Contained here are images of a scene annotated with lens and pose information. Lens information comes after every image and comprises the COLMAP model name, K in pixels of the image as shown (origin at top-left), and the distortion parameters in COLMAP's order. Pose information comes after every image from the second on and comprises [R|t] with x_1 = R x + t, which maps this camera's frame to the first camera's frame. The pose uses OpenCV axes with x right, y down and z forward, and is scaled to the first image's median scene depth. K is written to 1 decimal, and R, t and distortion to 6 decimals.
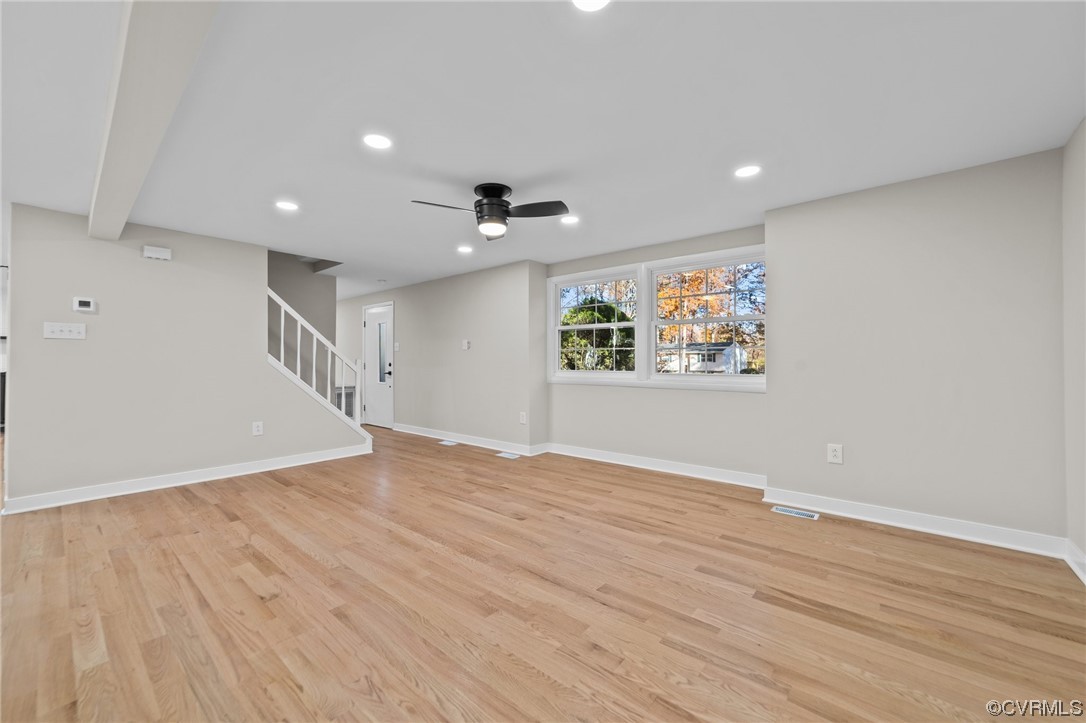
lens RADIAL K [[427.1, 0, 537.5], [0, 427.1, 358.9], [0, 0, 1]] dist [-0.006562, 0.000051]
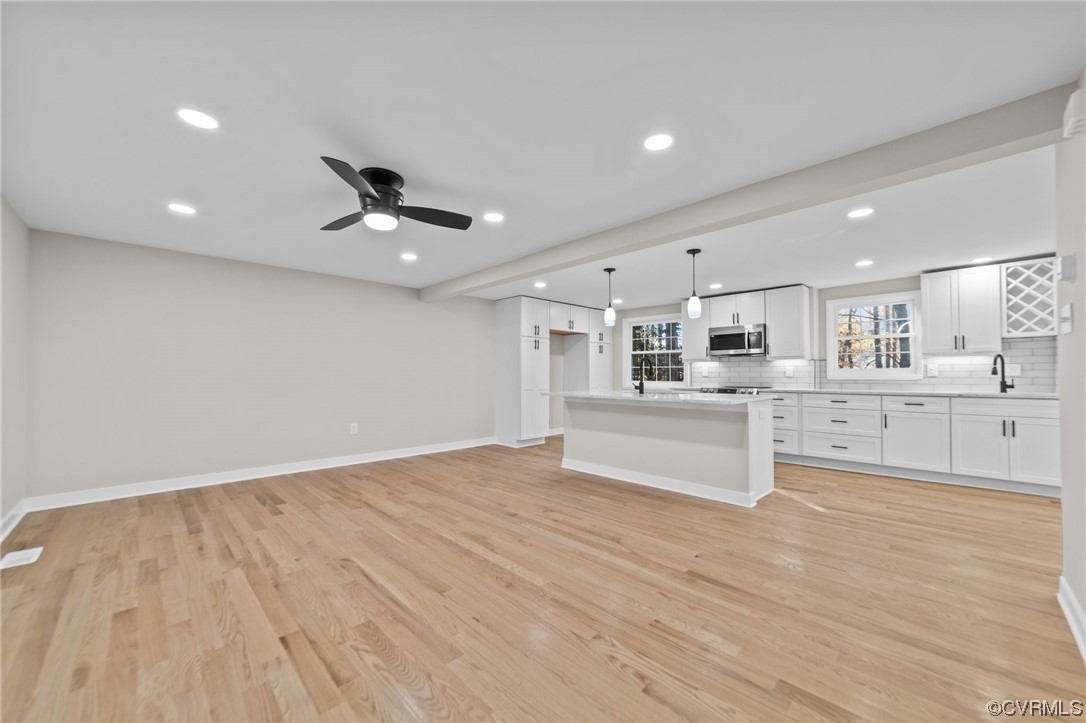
lens RADIAL K [[415.8, 0, 544.1], [0, 415.8, 368.6], [0, 0, 1]] dist [-0.023210, 0.010780]
pose [[-0.997158, 0.002430, 0.075300, -0.533096], [0.000783, 0.999760, -0.021902, 0.013092], [-0.075335, -0.021780, -0.996920, 1.931415]]
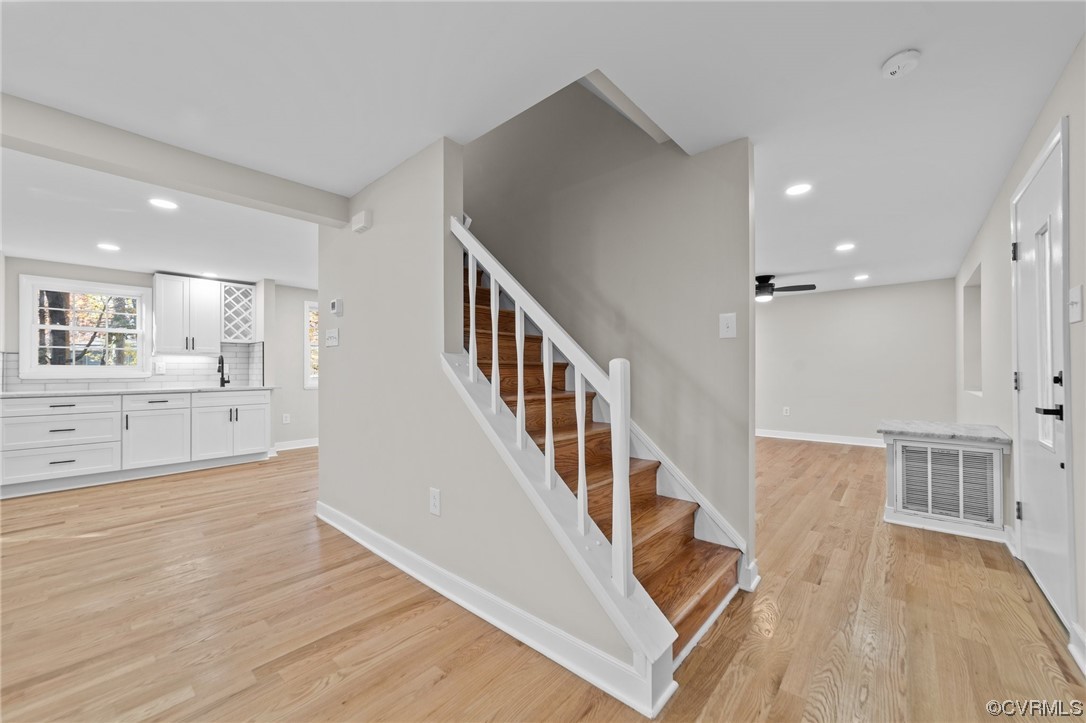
lens RADIAL K [[415.8, 0, 544.1], [0, 415.8, 368.6], [0, 0, 1]] dist [-0.023210, 0.010780]
pose [[-0.004914, -0.005188, -0.999974, -0.251100], [0.011030, 0.999925, -0.005242, 0.013167], [0.999927, -0.011056, -0.004856, 1.759455]]
